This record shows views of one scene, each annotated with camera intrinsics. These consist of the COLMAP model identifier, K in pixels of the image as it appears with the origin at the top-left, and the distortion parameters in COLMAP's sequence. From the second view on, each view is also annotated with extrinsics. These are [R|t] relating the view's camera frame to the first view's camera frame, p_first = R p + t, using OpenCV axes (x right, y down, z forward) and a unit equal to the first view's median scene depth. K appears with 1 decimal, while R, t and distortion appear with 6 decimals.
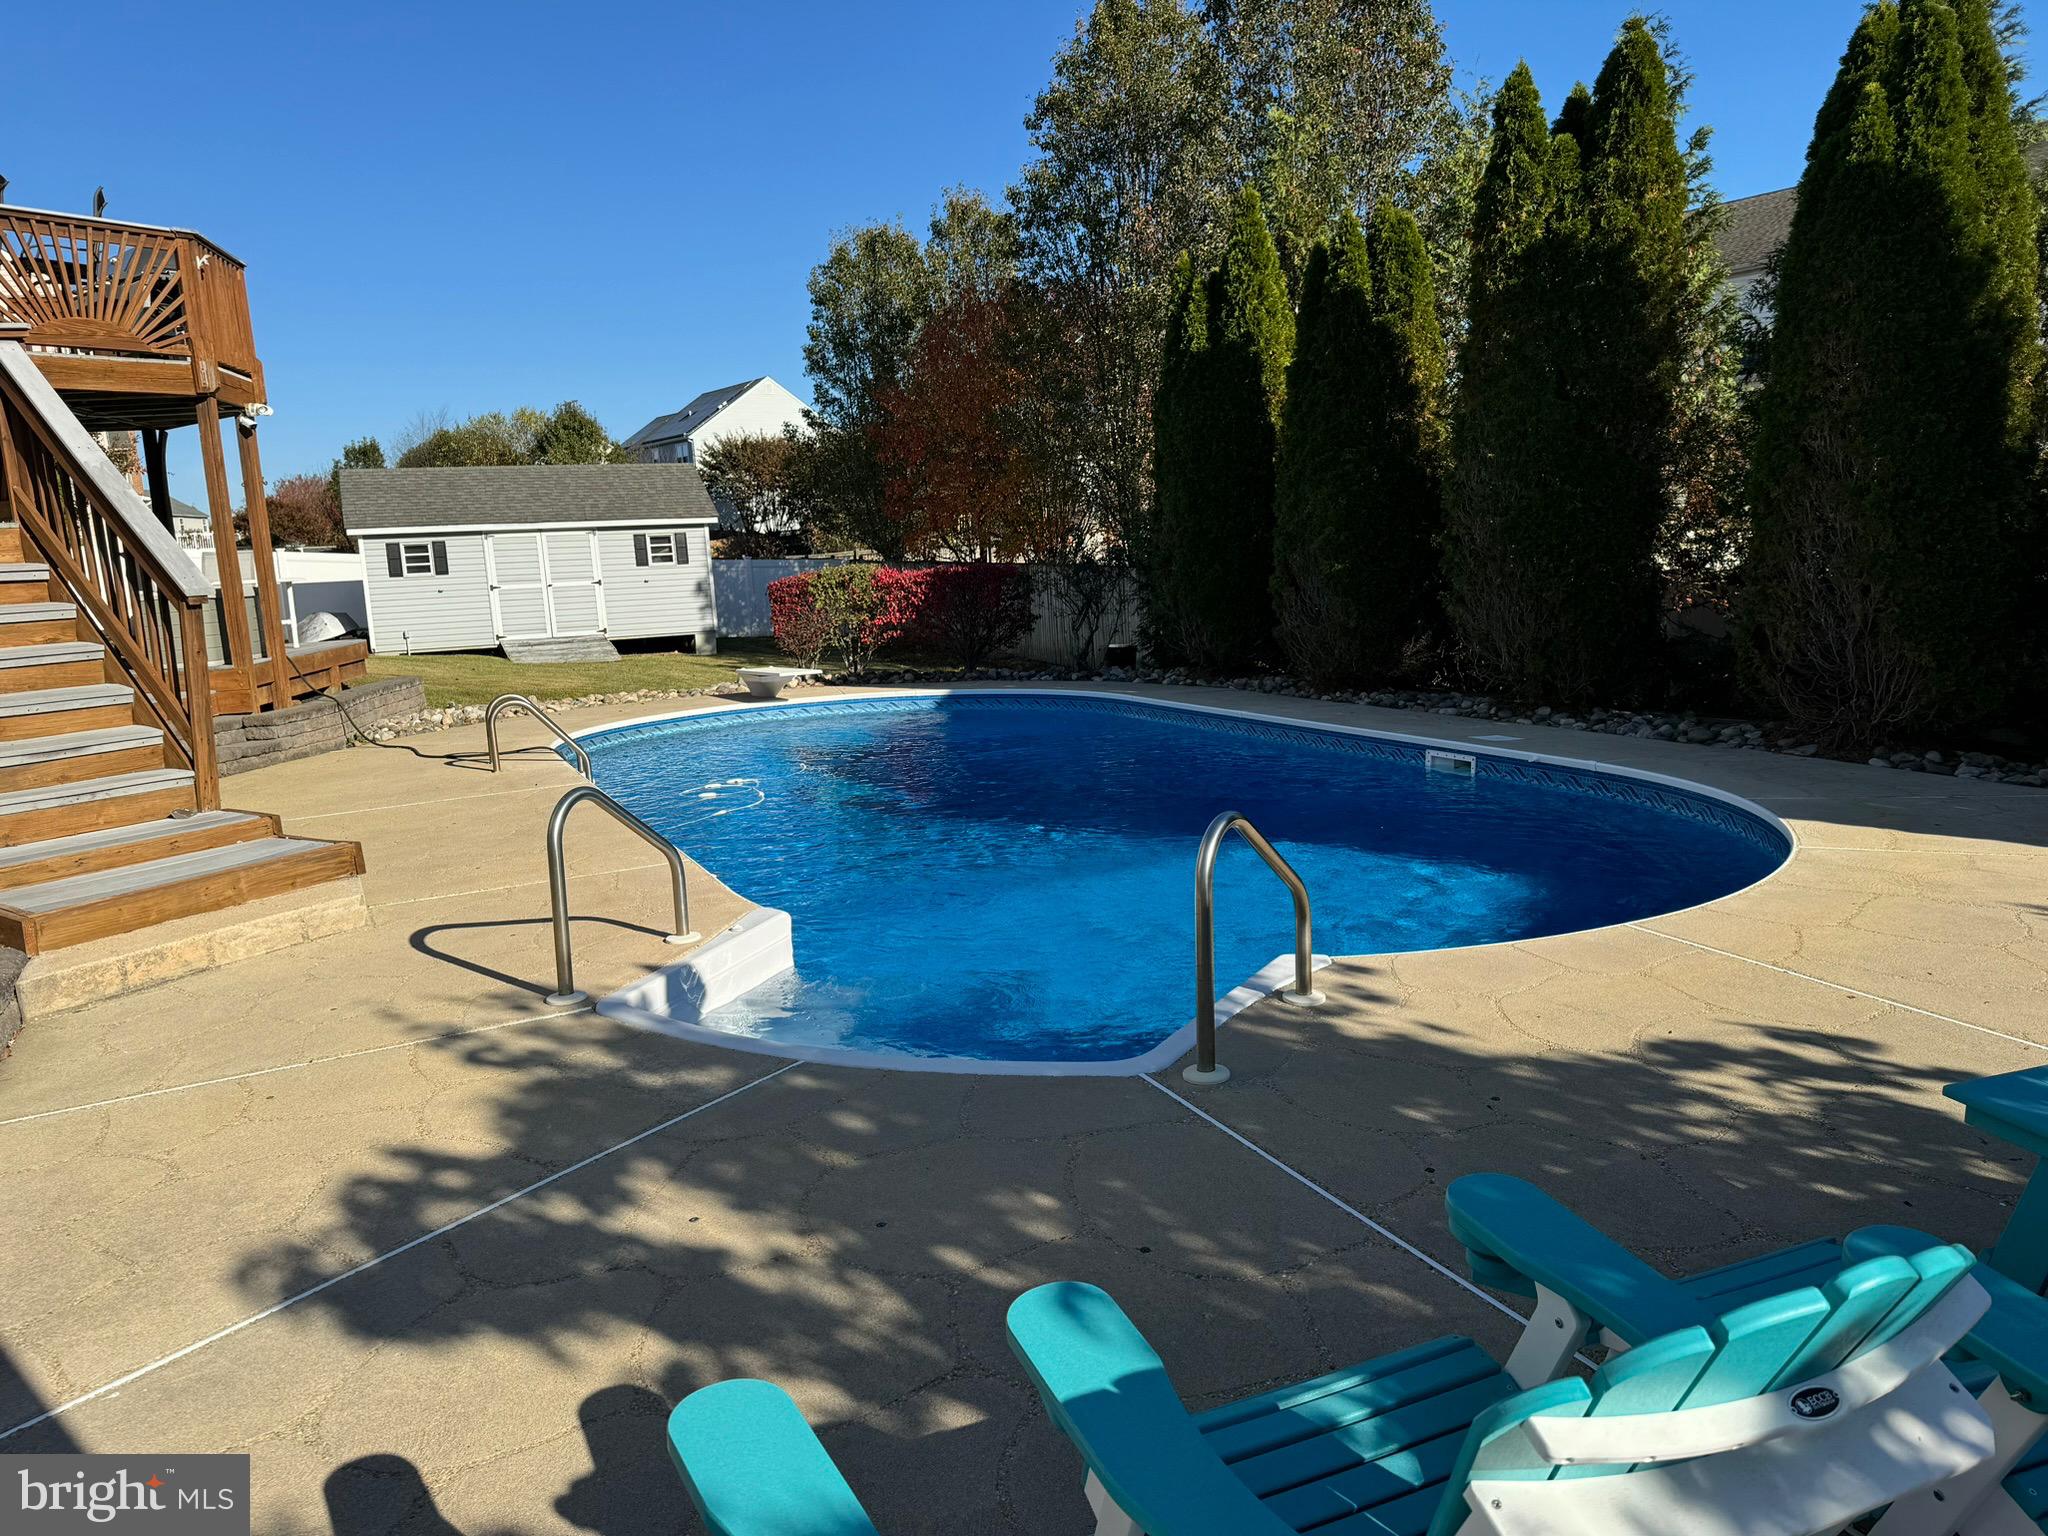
lens RADIAL K [[1472.2, 0, 1040.7], [0, 1472.2, 783.7], [0, 0, 1]] dist [0.057317, -0.071464]
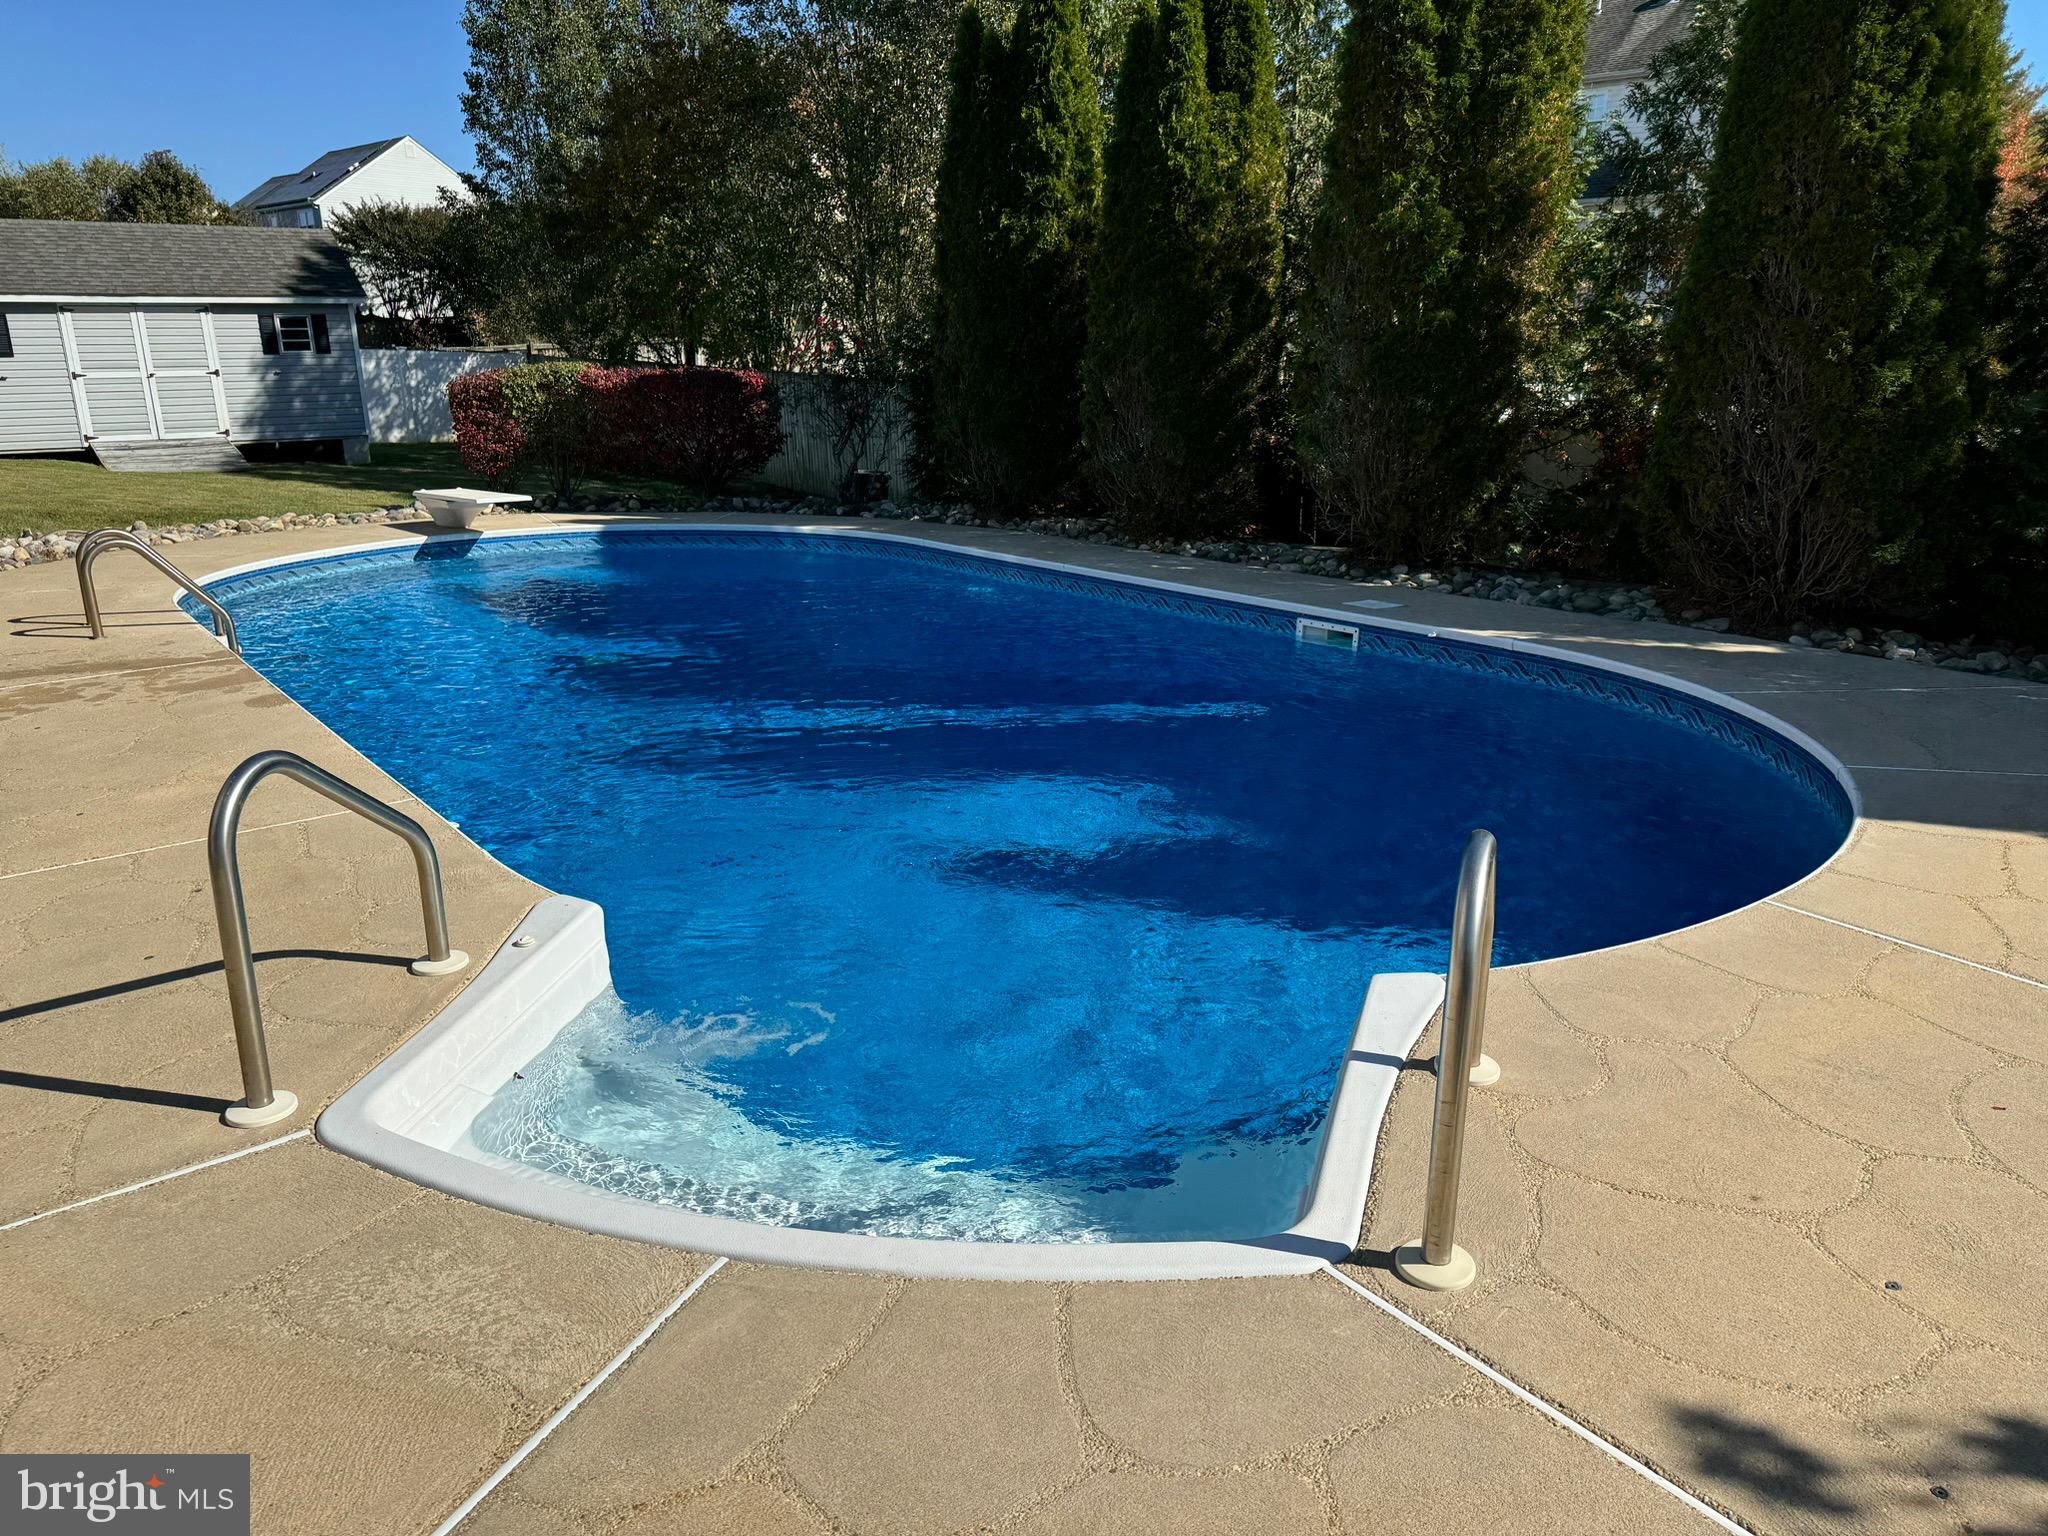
lens RADIAL K [[1472.2, 0, 1044.9], [0, 1472.2, 773.1], [0, 0, 1]] dist [0.057317, -0.071464]
pose [[0.977316, -0.018740, 0.210955, -0.047242], [-0.005689, 0.993395, 0.114602, -0.021550], [-0.211709, -0.113202, 0.970755, 0.127603]]
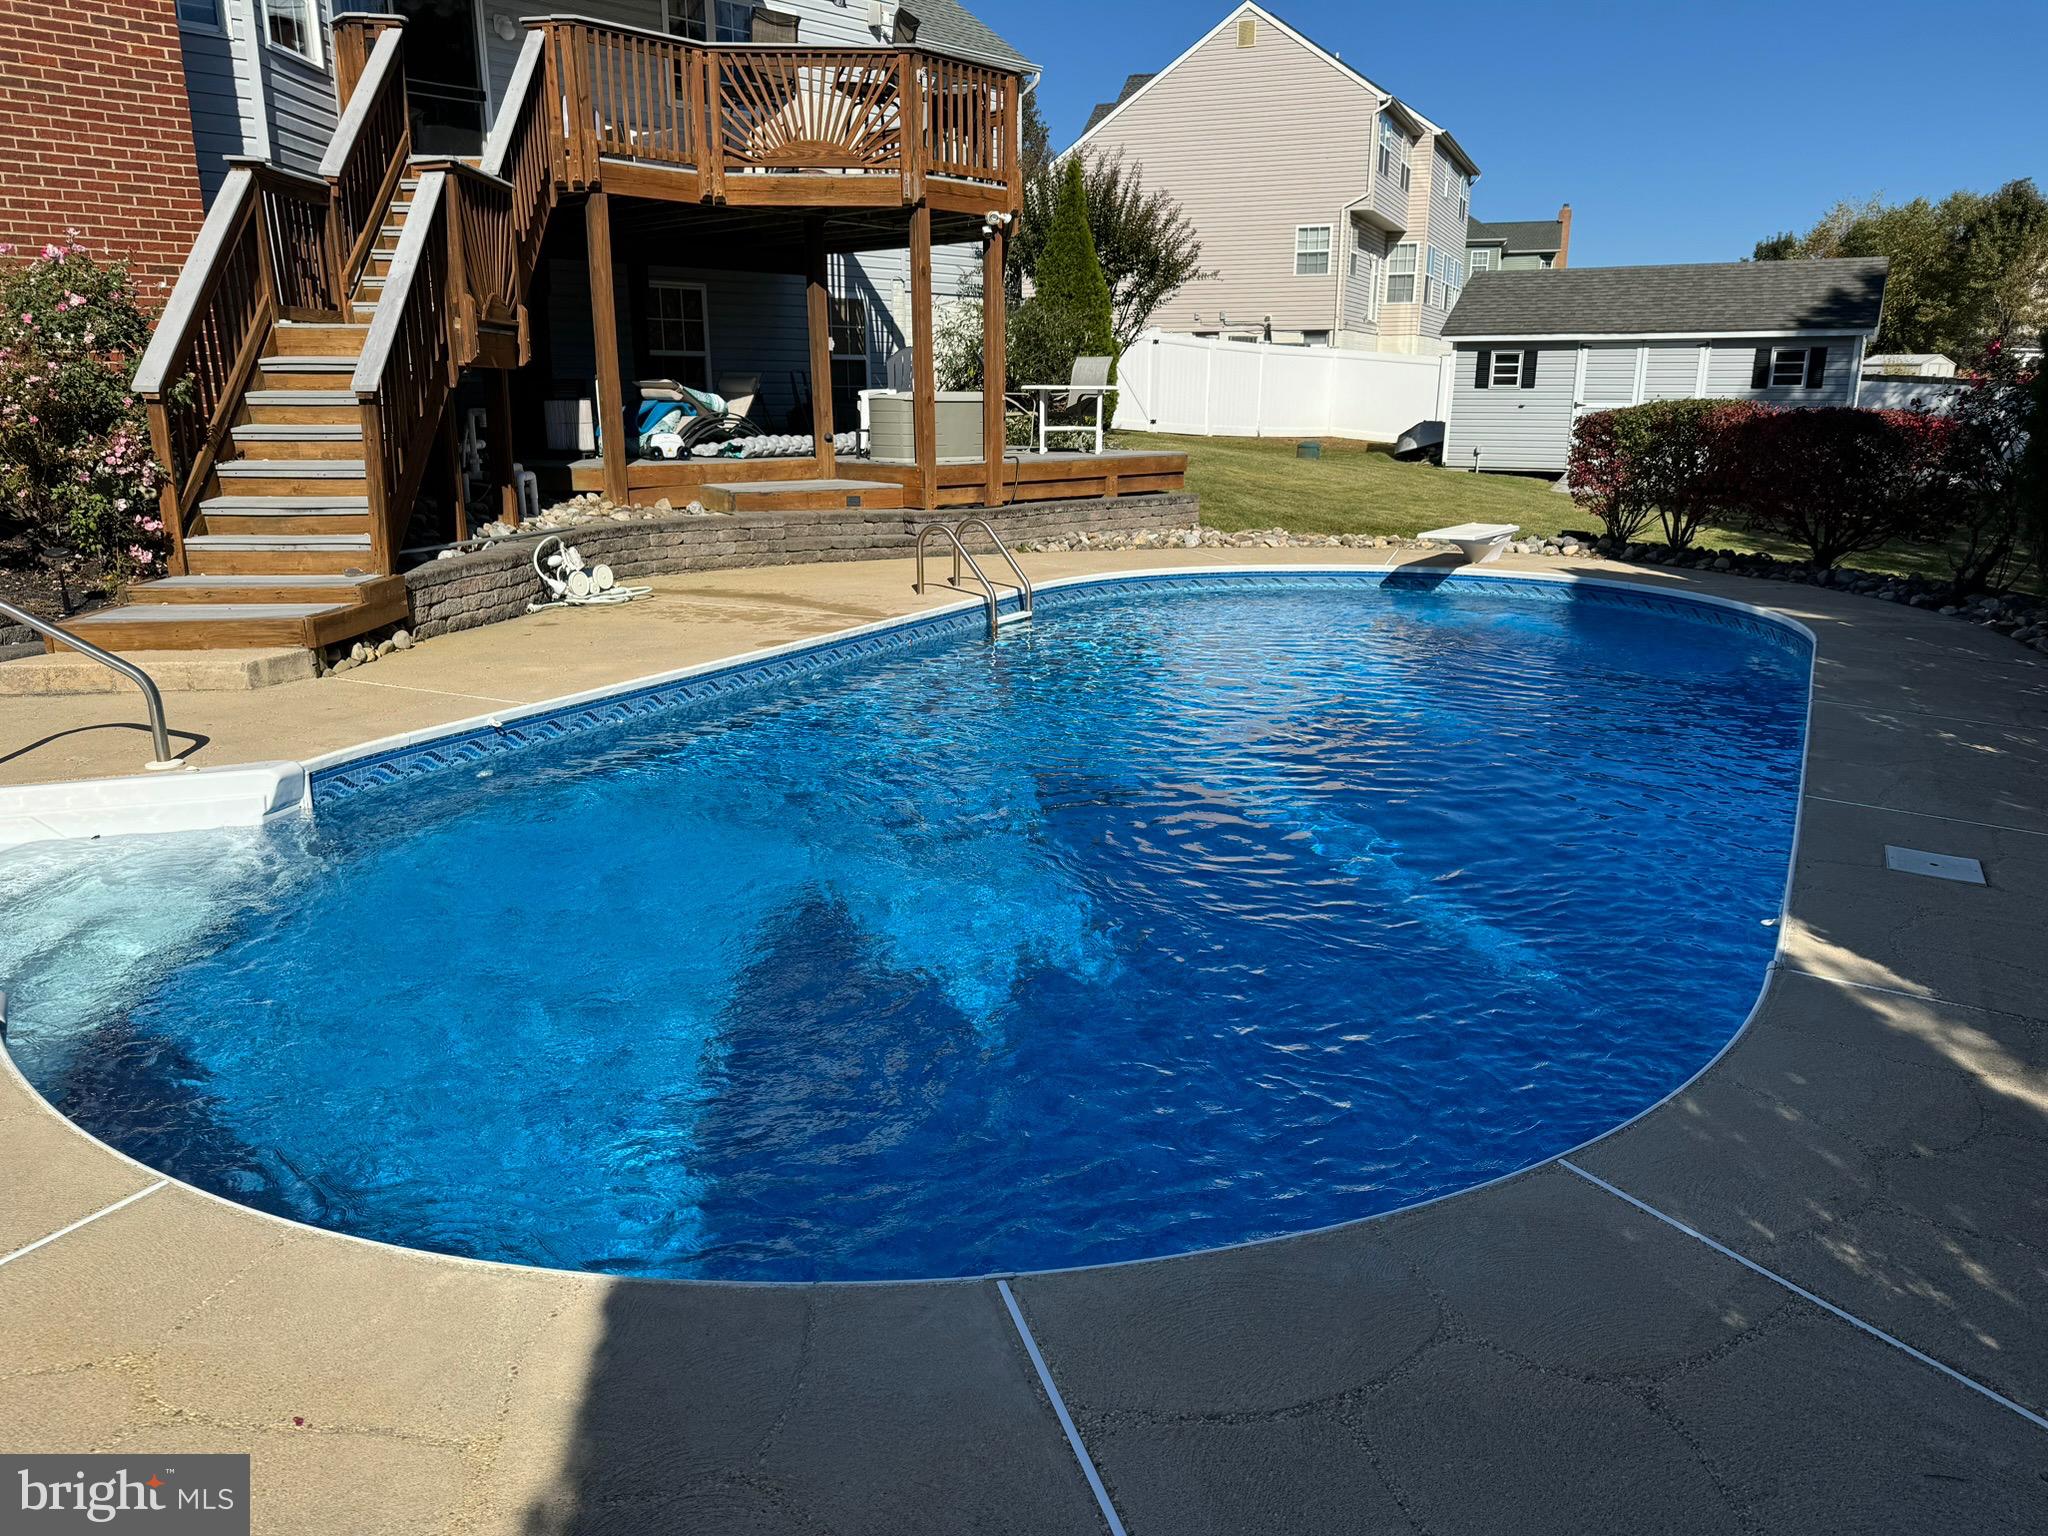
lens RADIAL K [[1472.2, 0, 1035.6], [0, 1472.2, 775.8], [0, 0, 1]] dist [0.057317, -0.071464]
pose [[0.570976, 0.259142, -0.778994, 0.346161], [-0.163159, 0.965765, 0.201685, -0.073666], [0.804591, 0.011943, 0.593710, 0.346544]]
